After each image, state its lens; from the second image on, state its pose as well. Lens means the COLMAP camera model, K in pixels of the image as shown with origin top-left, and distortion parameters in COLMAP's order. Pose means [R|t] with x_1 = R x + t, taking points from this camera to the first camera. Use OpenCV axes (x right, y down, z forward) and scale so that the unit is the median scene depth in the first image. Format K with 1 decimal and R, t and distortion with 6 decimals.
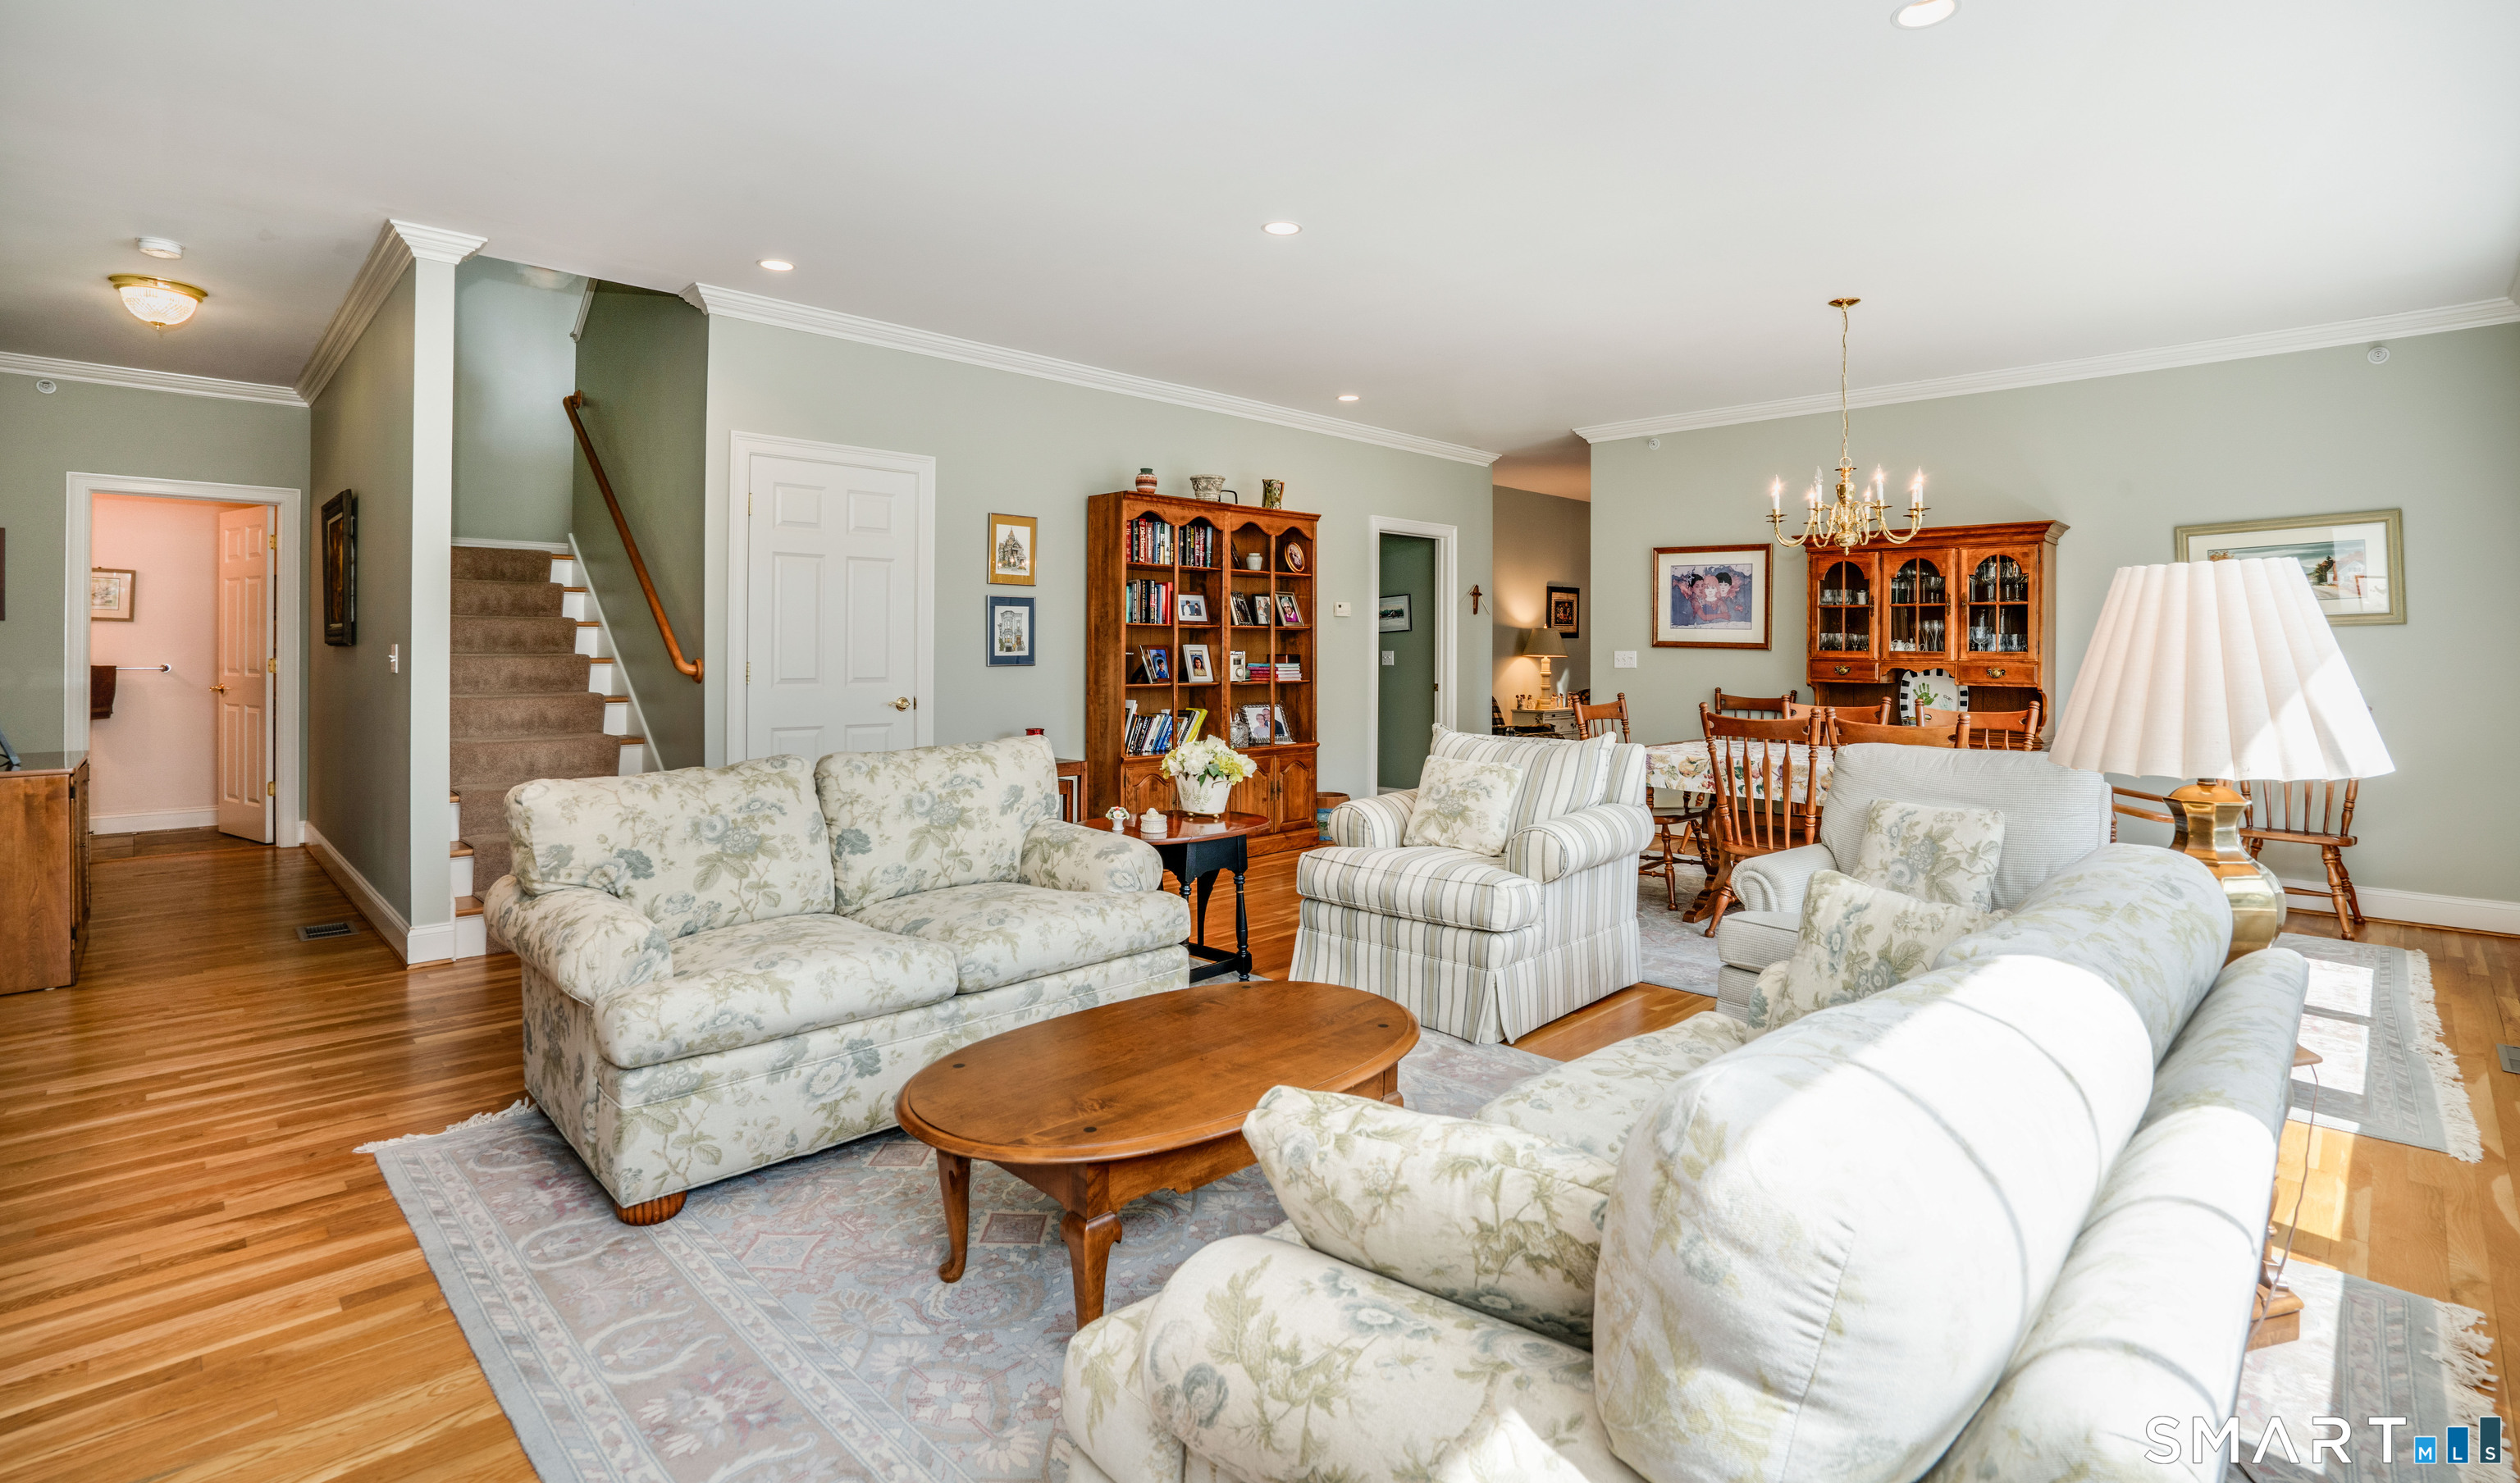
lens RADIAL K [[1146.4, 0, 1310.4], [0, 1146.4, 637.9], [0, 0, 1]] dist [-0.030881, -0.000242]
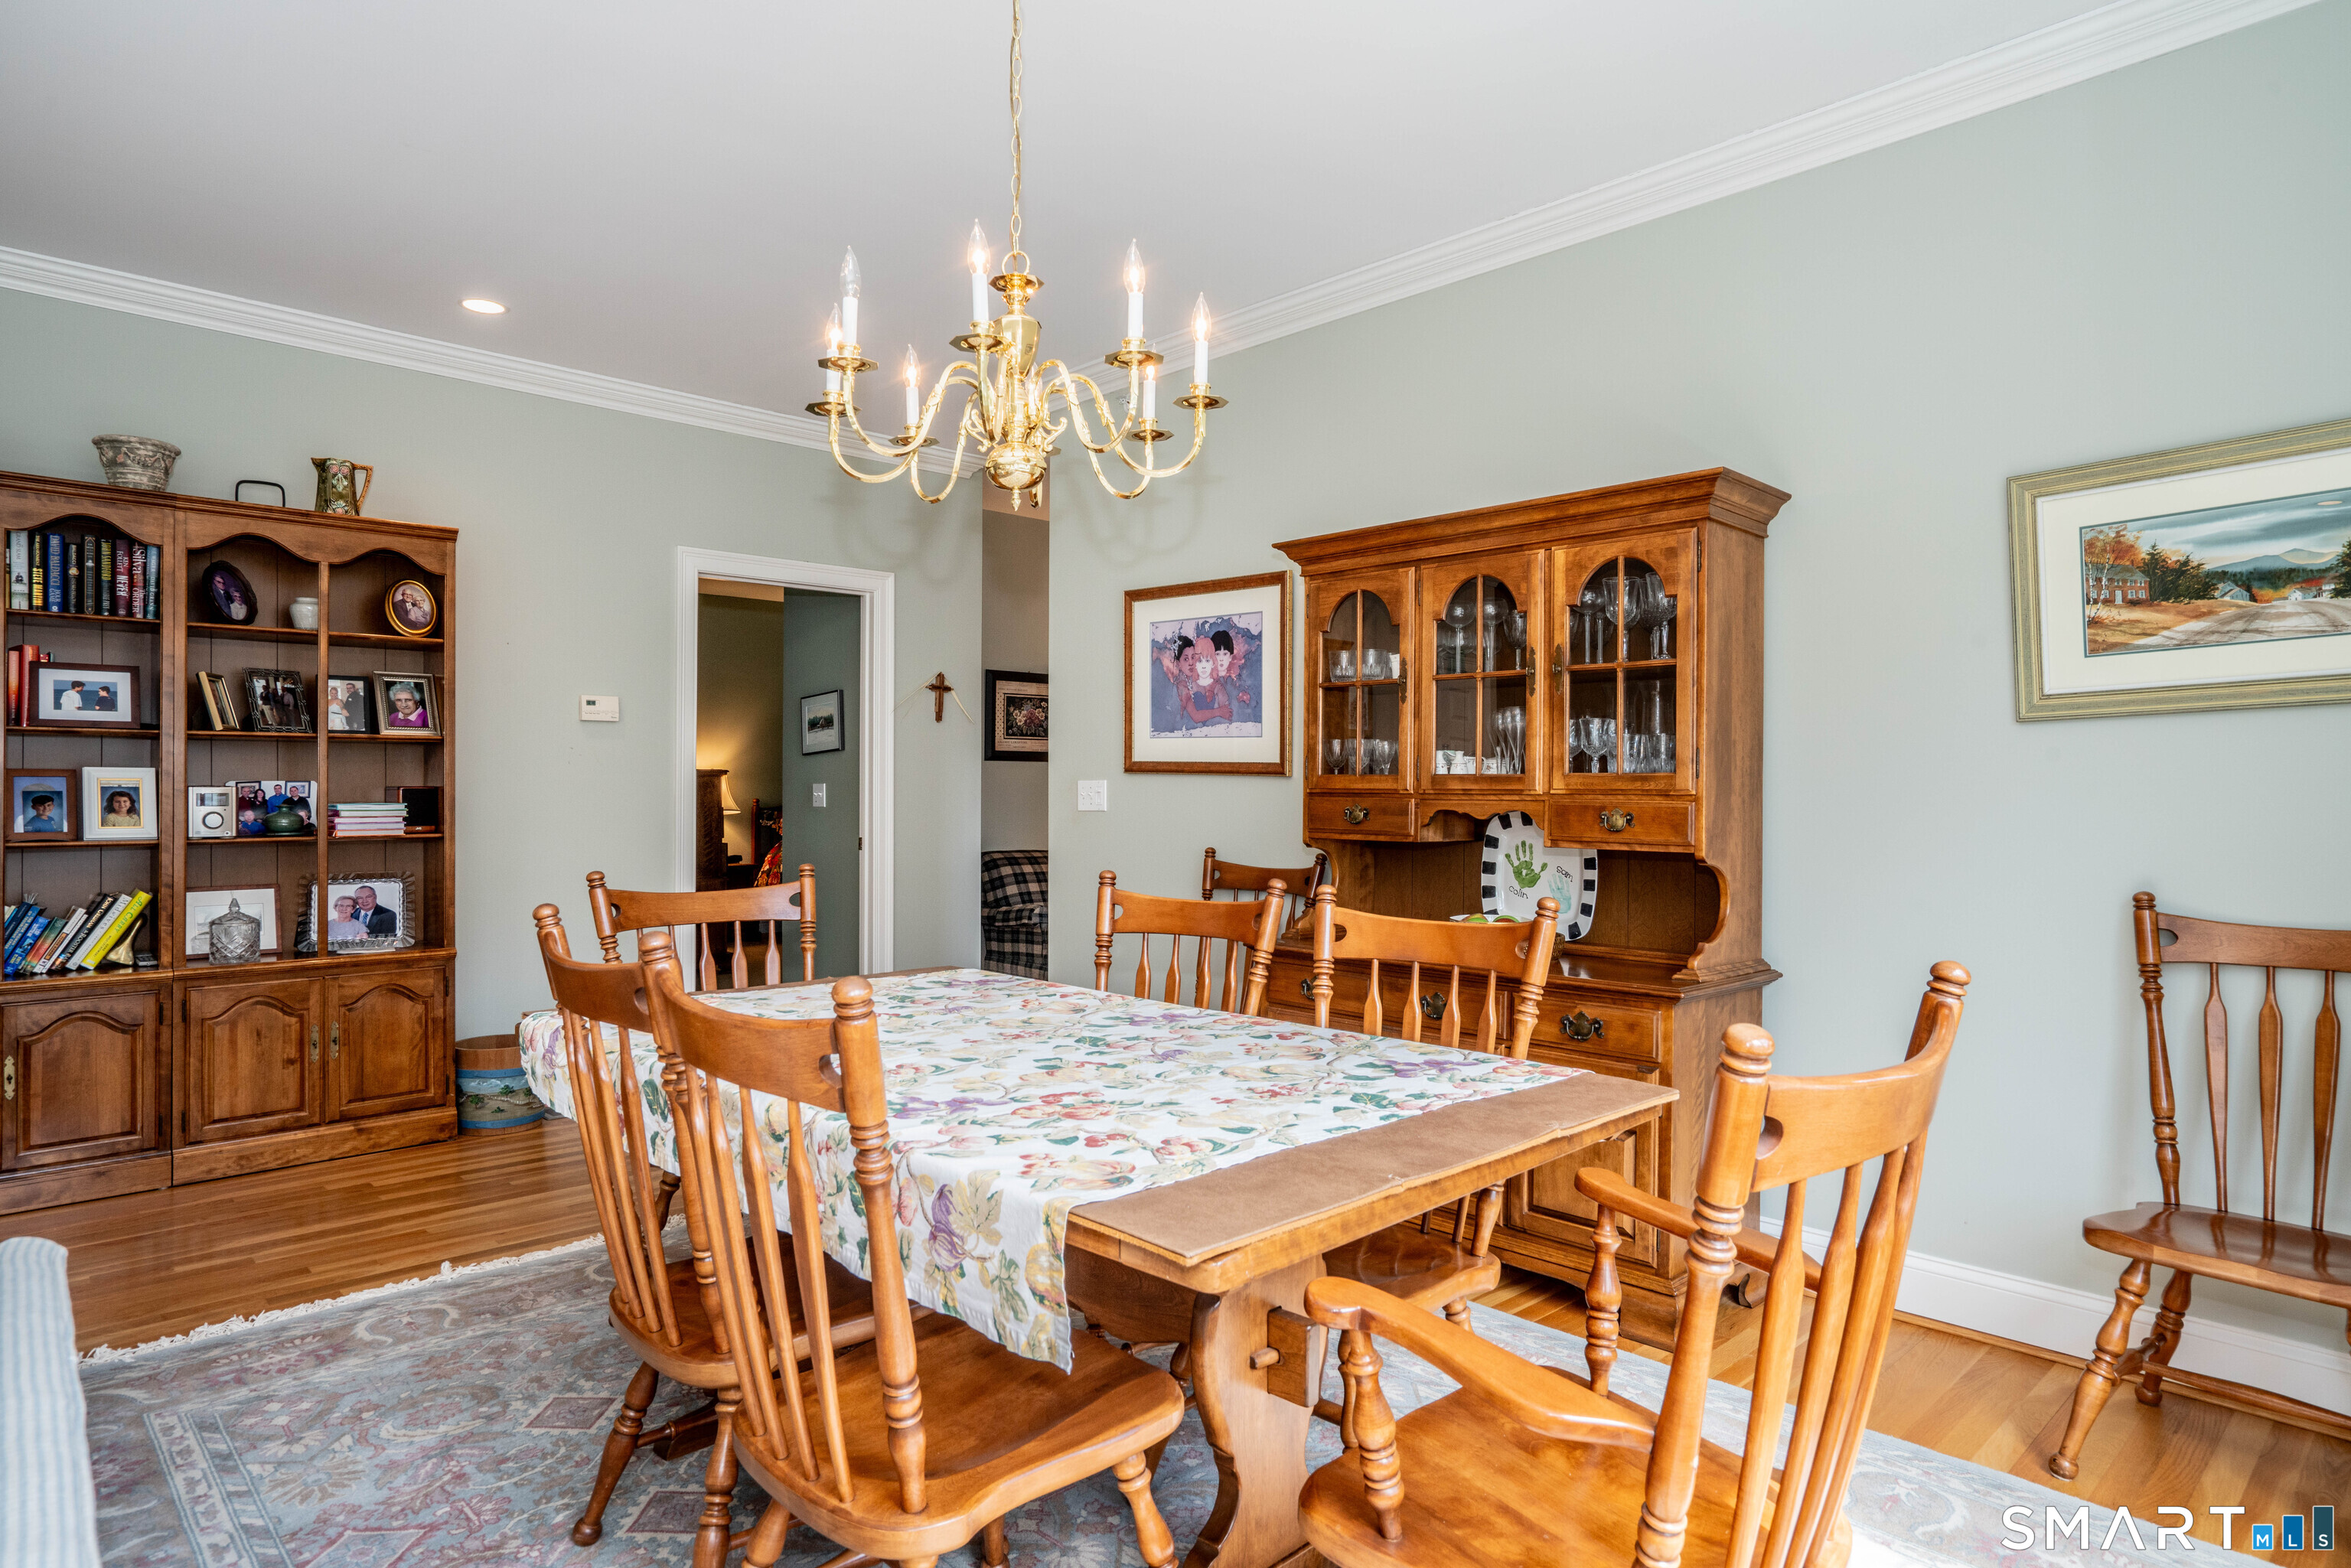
lens RADIAL K [[1340.4, 0, 1190.6], [0, 1340.4, 799.2], [0, 0, 1]] dist [-0.004017, 0.004977]
pose [[0.999070, -0.002092, -0.043060, 0.419385], [0.002745, 0.999882, 0.015103, 0.013038], [0.043024, -0.015208, 0.998958, 0.420632]]
